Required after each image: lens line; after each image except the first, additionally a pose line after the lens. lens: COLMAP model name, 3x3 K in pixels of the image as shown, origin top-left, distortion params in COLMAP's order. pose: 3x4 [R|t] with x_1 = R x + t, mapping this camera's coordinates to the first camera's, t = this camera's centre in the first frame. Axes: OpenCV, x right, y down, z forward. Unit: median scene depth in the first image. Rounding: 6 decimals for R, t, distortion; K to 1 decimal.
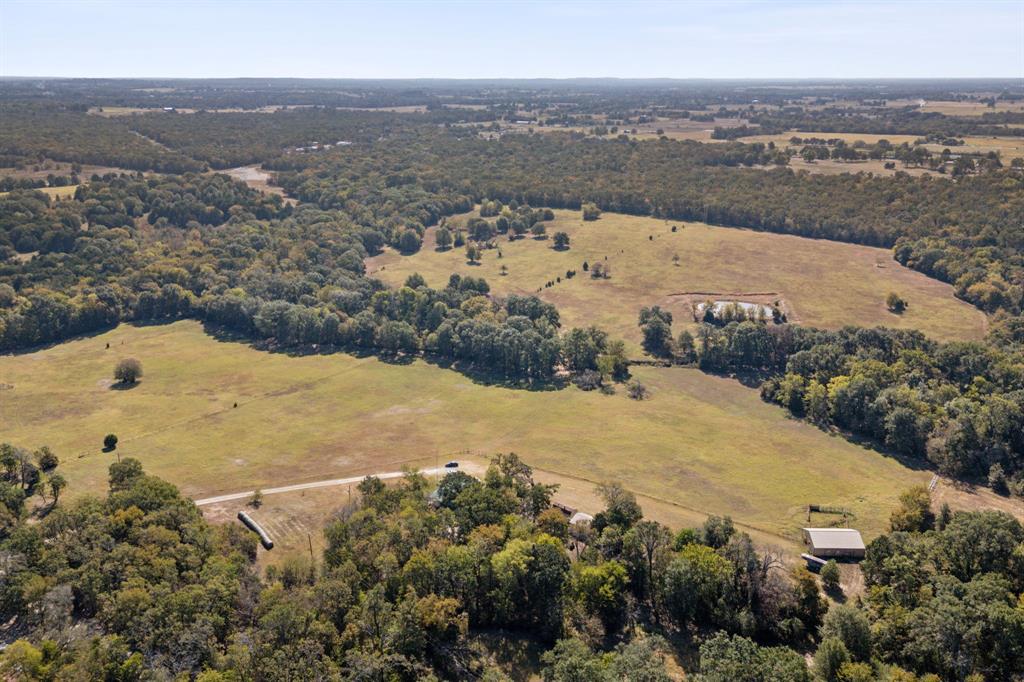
lens RADIAL K [[861.8, 0, 516.0], [0, 861.8, 342.3], [0, 0, 1]] dist [0.088030, -0.117022]
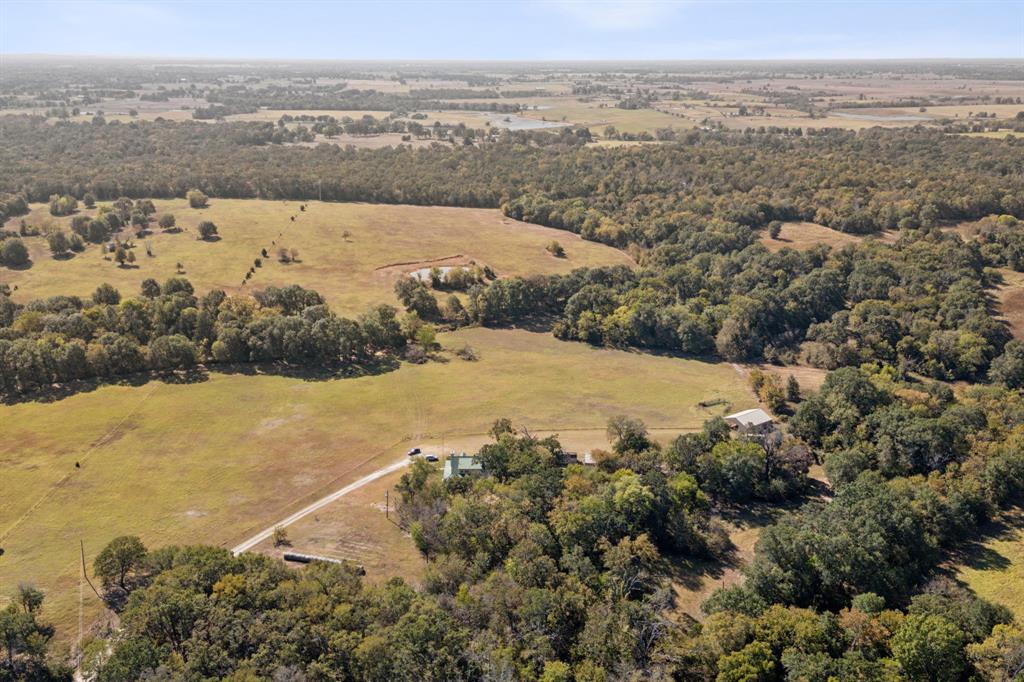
lens RADIAL K [[861.8, 0, 516.0], [0, 861.8, 342.3], [0, 0, 1]] dist [0.088030, -0.117022]
pose [[0.796682, -0.185075, 0.575365, -0.274072], [0.172061, 0.982022, 0.077637, -0.019142], [-0.579390, 0.037146, 0.814204, 0.068023]]
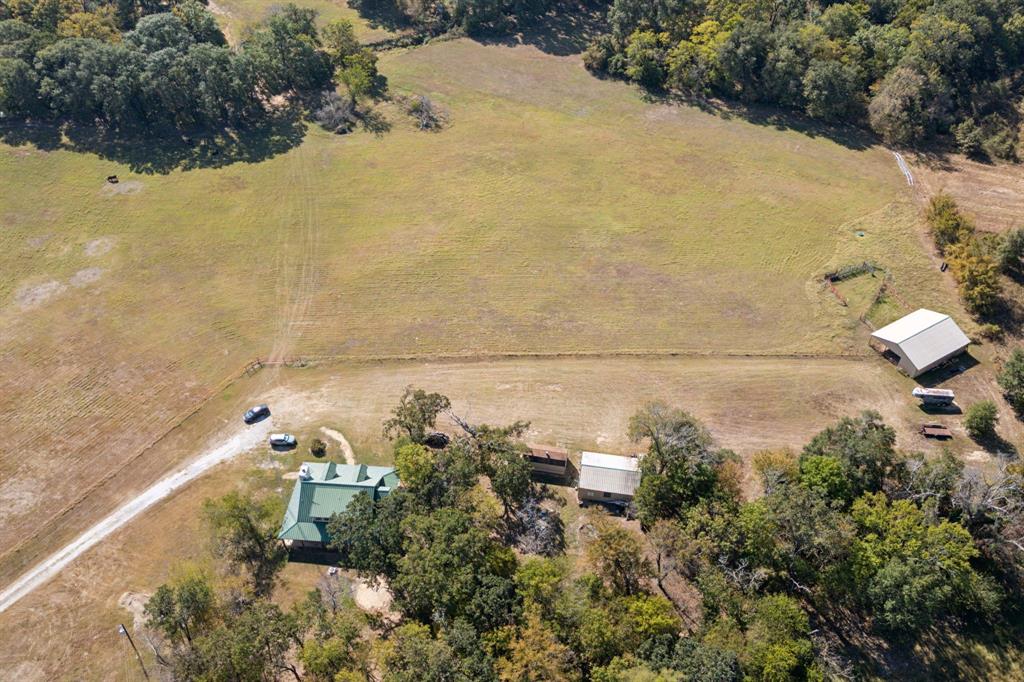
lens RADIAL K [[861.8, 0, 516.0], [0, 861.8, 342.3], [0, 0, 1]] dist [0.088030, -0.117022]
pose [[0.844759, -0.373075, 0.383663, -0.066156], [0.154087, 0.856139, 0.493238, -0.063795], [-0.512483, -0.357550, 0.780717, 0.281975]]
